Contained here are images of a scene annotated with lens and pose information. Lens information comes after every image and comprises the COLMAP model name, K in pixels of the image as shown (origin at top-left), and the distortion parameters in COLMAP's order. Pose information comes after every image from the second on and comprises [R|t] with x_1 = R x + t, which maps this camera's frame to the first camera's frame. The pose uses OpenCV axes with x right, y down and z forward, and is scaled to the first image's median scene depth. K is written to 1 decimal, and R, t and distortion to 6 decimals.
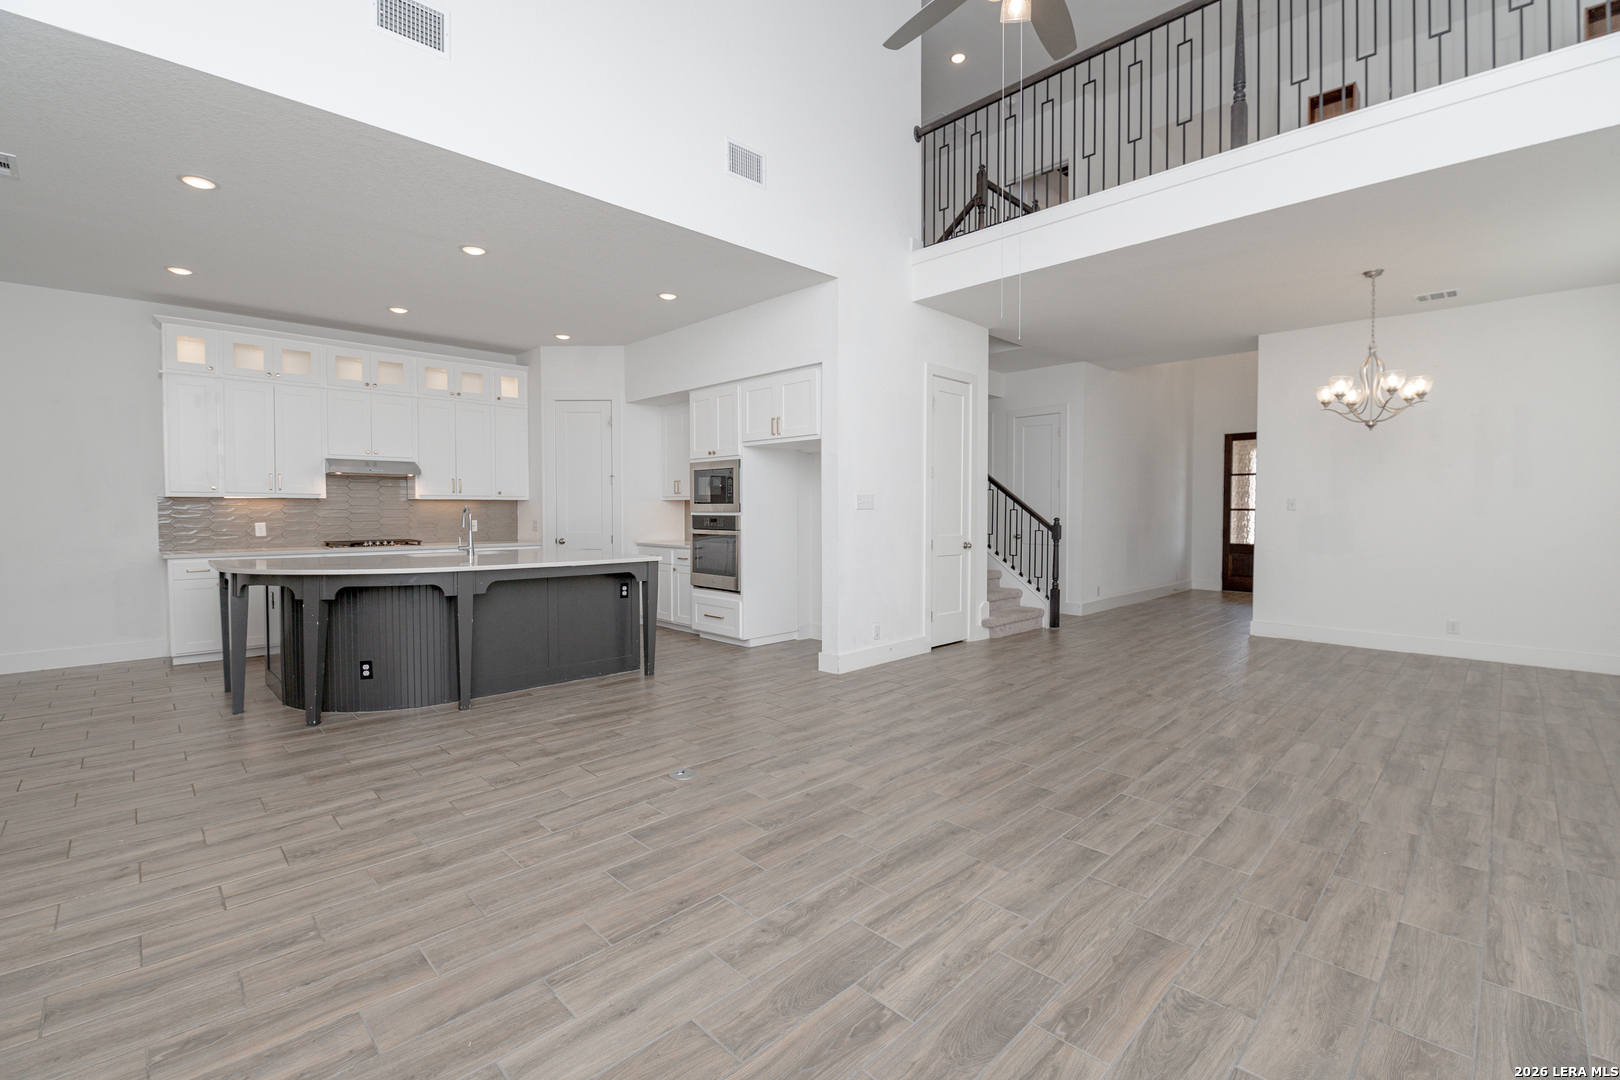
lens RADIAL K [[702.7, 0, 815.9], [0, 702.7, 514.9], [0, 0, 1]] dist [-0.002441, -0.010843]
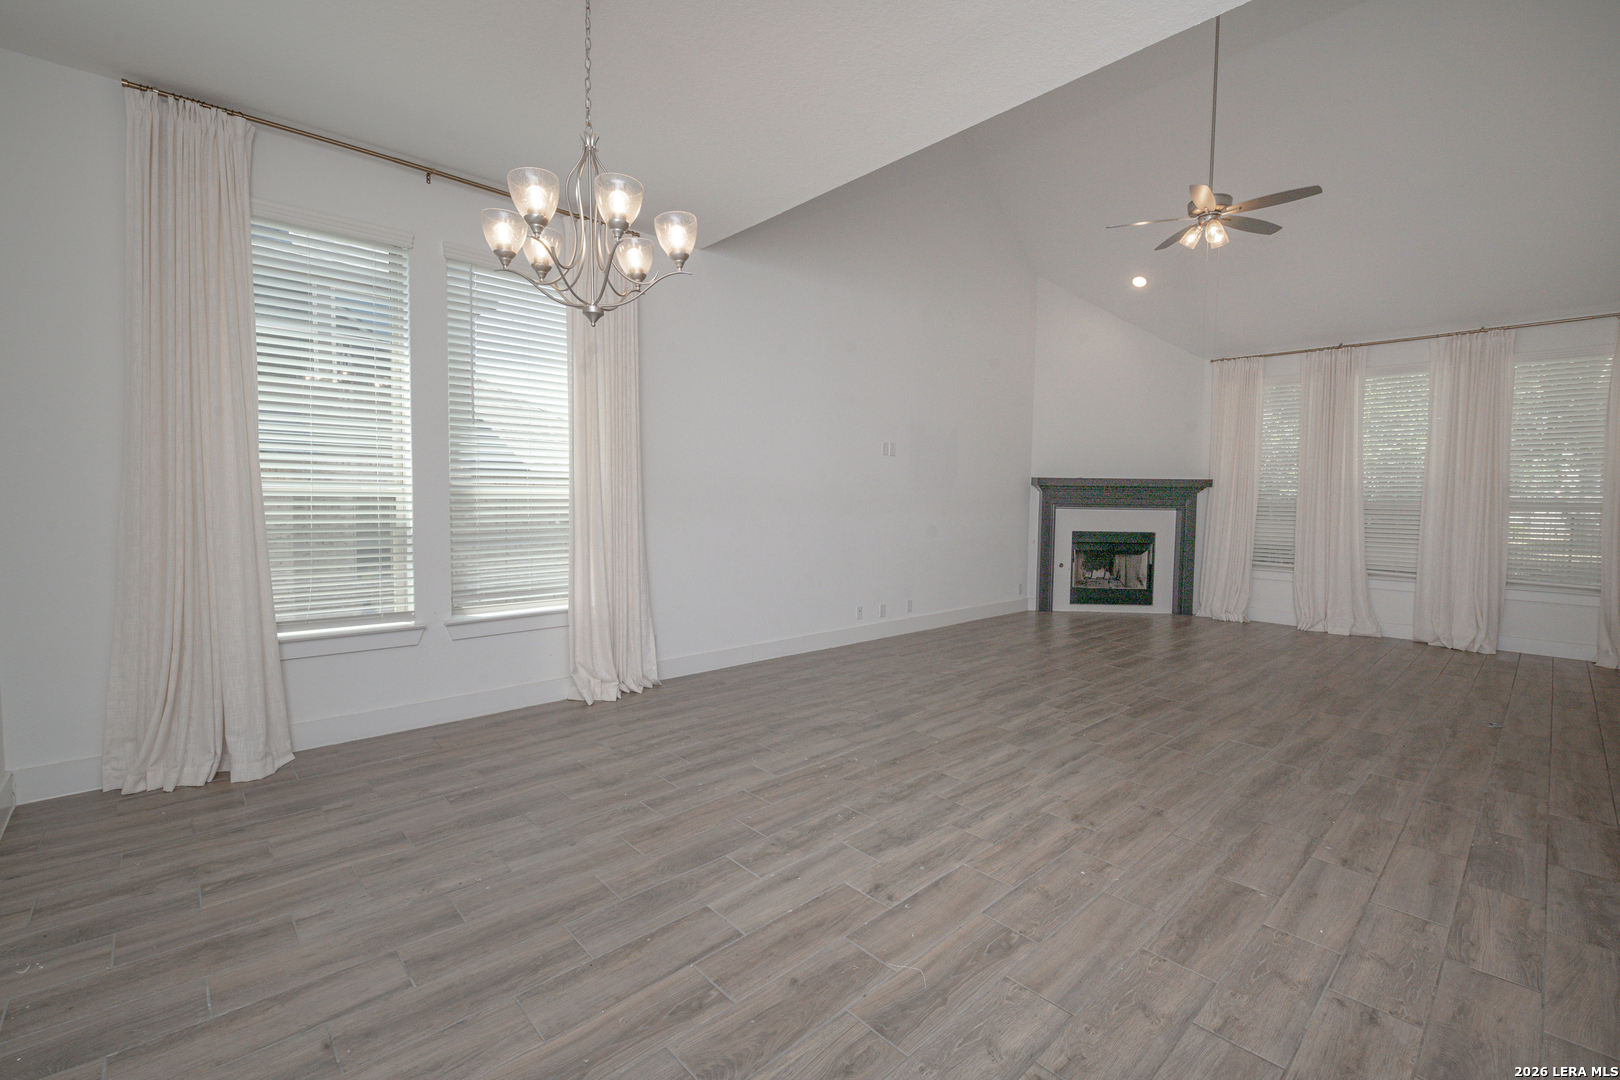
lens RADIAL K [[689.7, 0, 810.0], [0, 689.7, 540.0], [0, 0, 1]] dist [-0.003179, -0.000676]
pose [[-0.999090, -0.016585, 0.039290, 1.037548], [-0.013768, 0.997387, 0.070919, -0.025094], [-0.040364, 0.070313, -0.996708, 2.397845]]
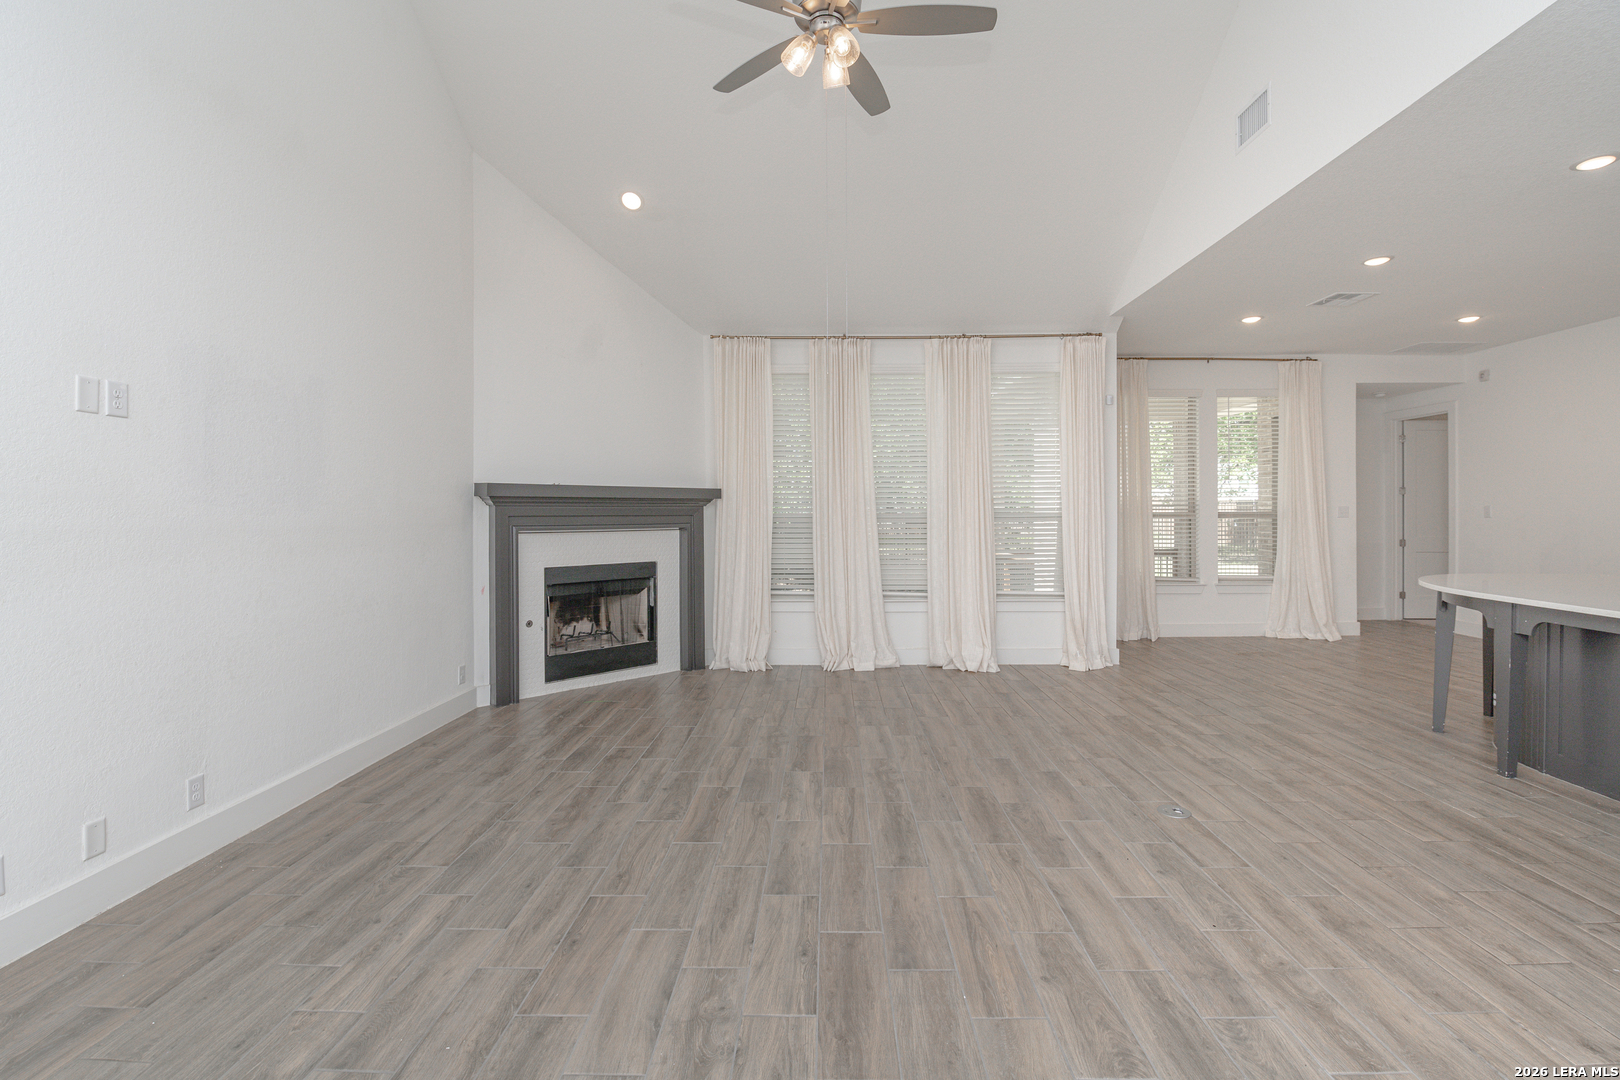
lens RADIAL K [[702.7, 0, 815.9], [0, 702.7, 514.9], [0, 0, 1]] dist [-0.002441, -0.010843]
pose [[-0.719563, 0.004359, -0.694414, 0.853985], [-0.002661, 0.999956, 0.009034, -0.032715], [0.694422, 0.008348, -0.719519, 1.436195]]
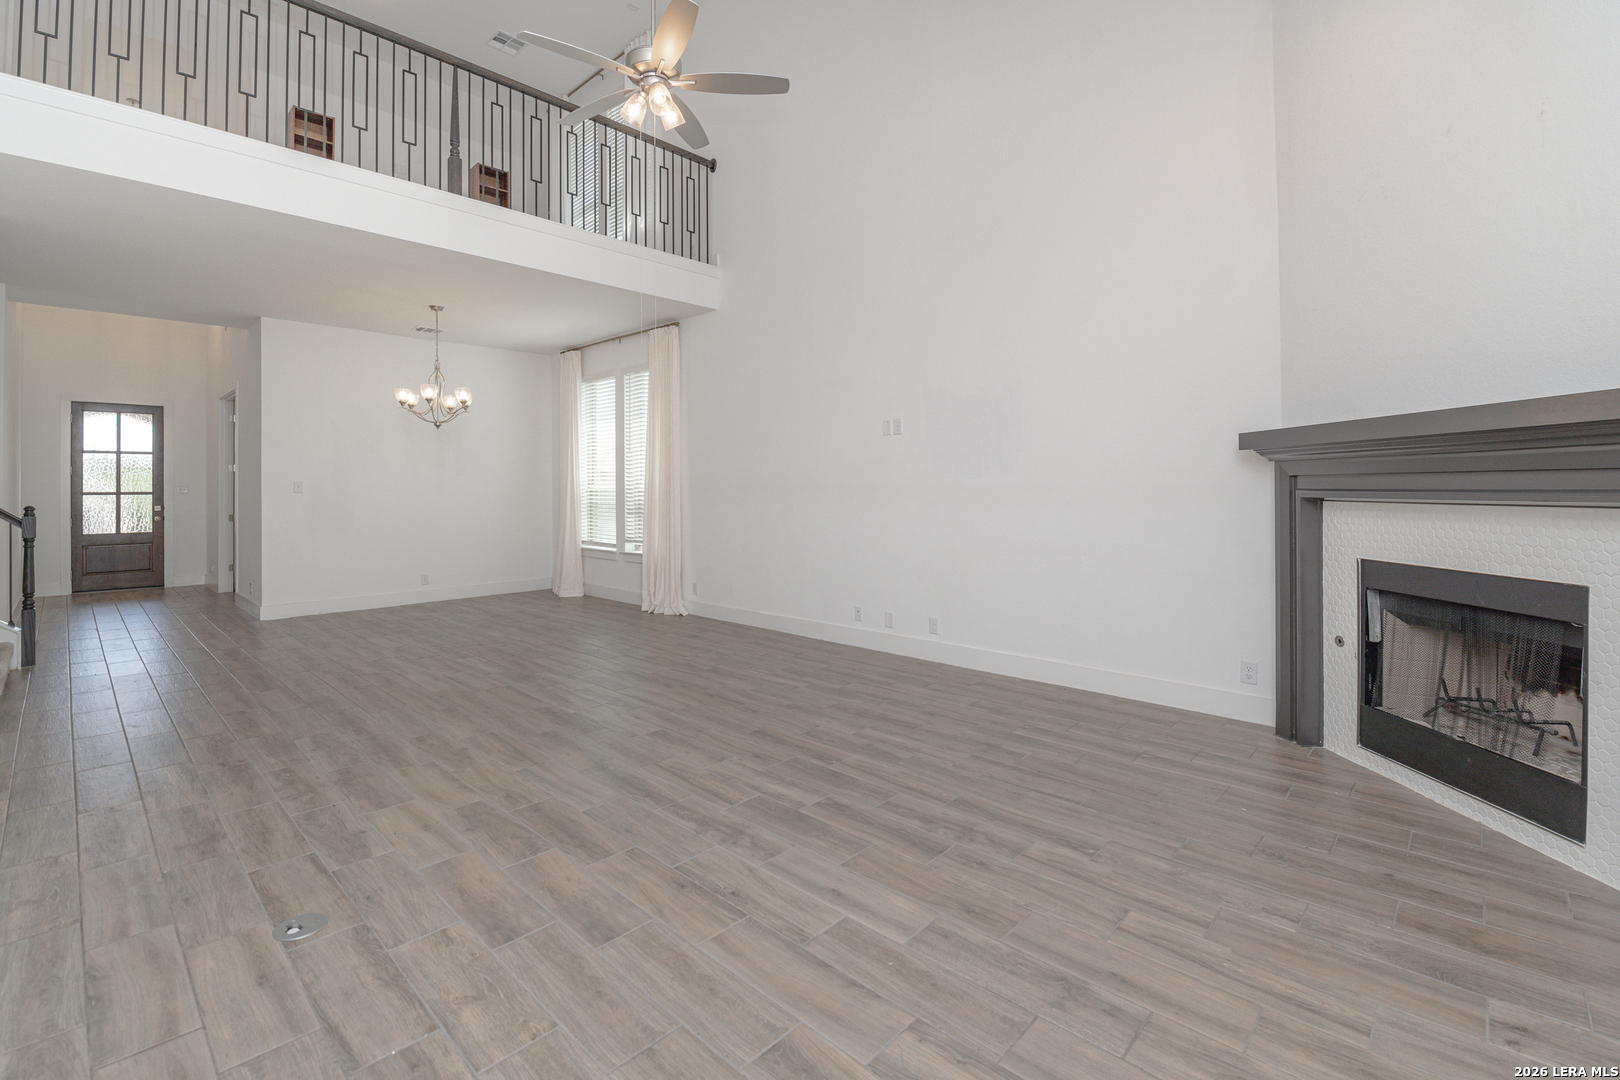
lens RADIAL K [[712.9, 0, 797.7], [0, 712.9, 481.8], [0, 0, 1]] dist [-0.000037, -0.012791]
pose [[-0.024830, 0.008763, 0.999653, -0.879003], [0.016279, 0.999833, -0.008360, -0.005444], [-0.999559, 0.016065, -0.024968, 0.621578]]
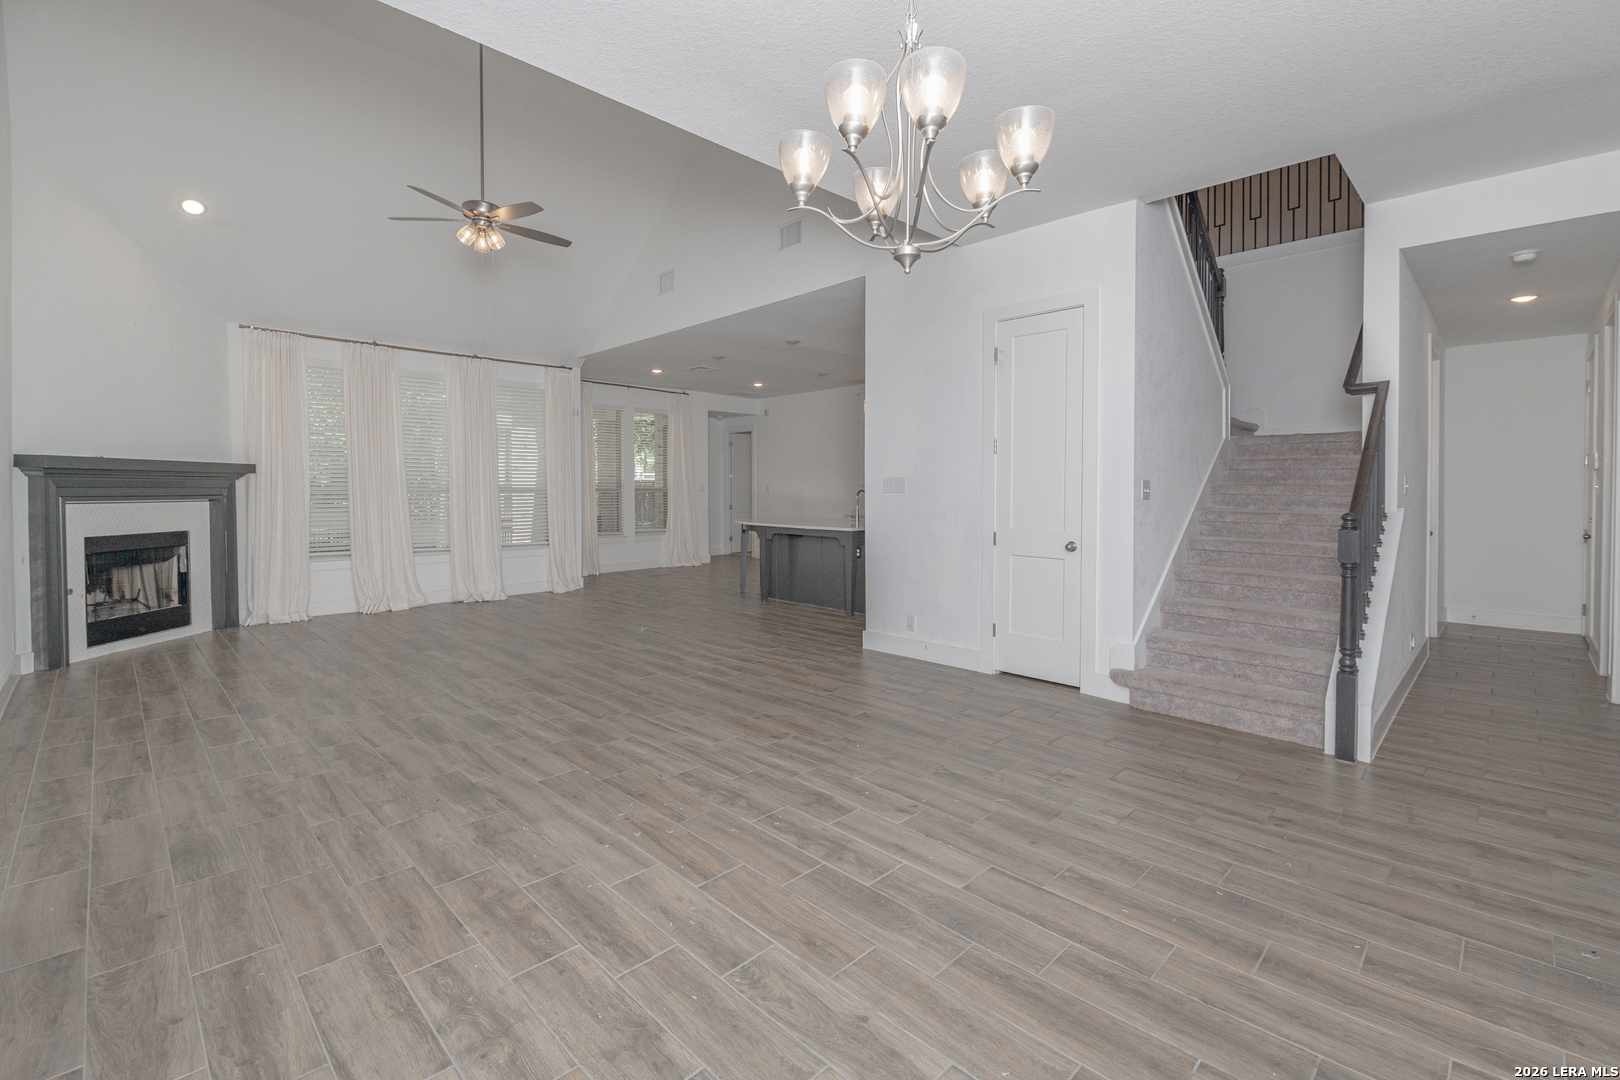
lens RADIAL K [[713.4, 0, 804.6], [0, 713.4, 512.8], [0, 0, 1]] dist [-0.002244, -0.001149]
pose [[-0.006848, 0.031190, -0.999490, 1.893876], [-0.007598, 0.999483, 0.031242, -0.018206], [0.999948, 0.007808, -0.006608, 1.573000]]
